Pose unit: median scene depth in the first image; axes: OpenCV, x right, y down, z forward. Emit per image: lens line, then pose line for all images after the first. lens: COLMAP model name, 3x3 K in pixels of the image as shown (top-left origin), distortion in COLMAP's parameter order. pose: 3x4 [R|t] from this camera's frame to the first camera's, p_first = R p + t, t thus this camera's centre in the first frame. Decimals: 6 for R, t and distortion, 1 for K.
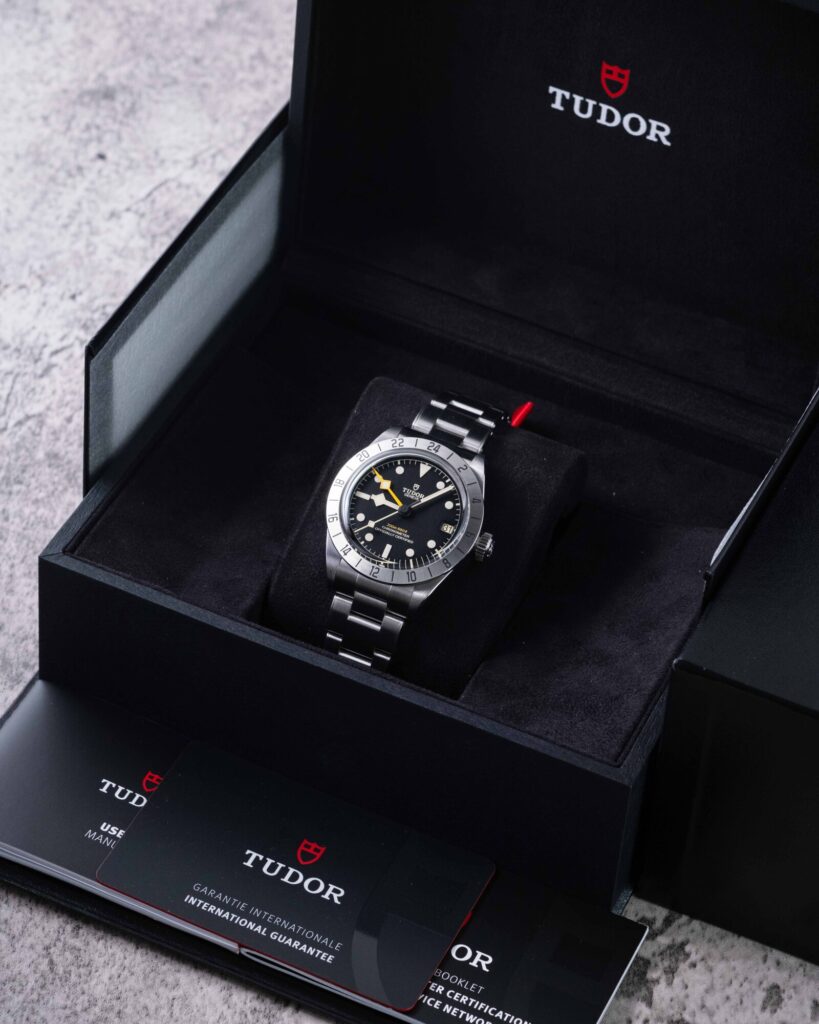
lens RADIAL K [[3973.1, 0, 408.1], [0, 3973.1, 510.0], [0, 0, 1]] dist [0.174681, 0.000000]
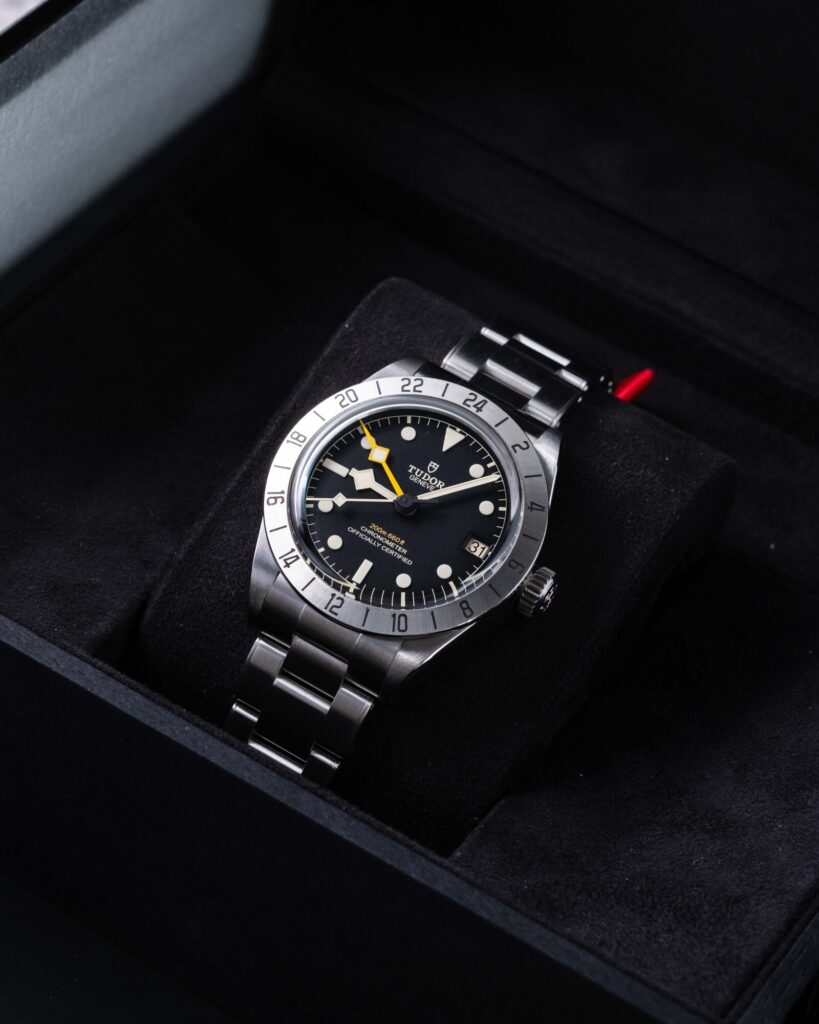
lens RADIAL K [[3973.1, 0, 411.6], [0, 3973.1, 516.1], [0, 0, 1]] dist [0.174681, 0.000000]
pose [[0.988040, 0.153994, -0.007870, 0.004524], [-0.154191, 0.987098, -0.043157, 0.025411], [0.001122, 0.043854, 0.999037, 0.446126]]
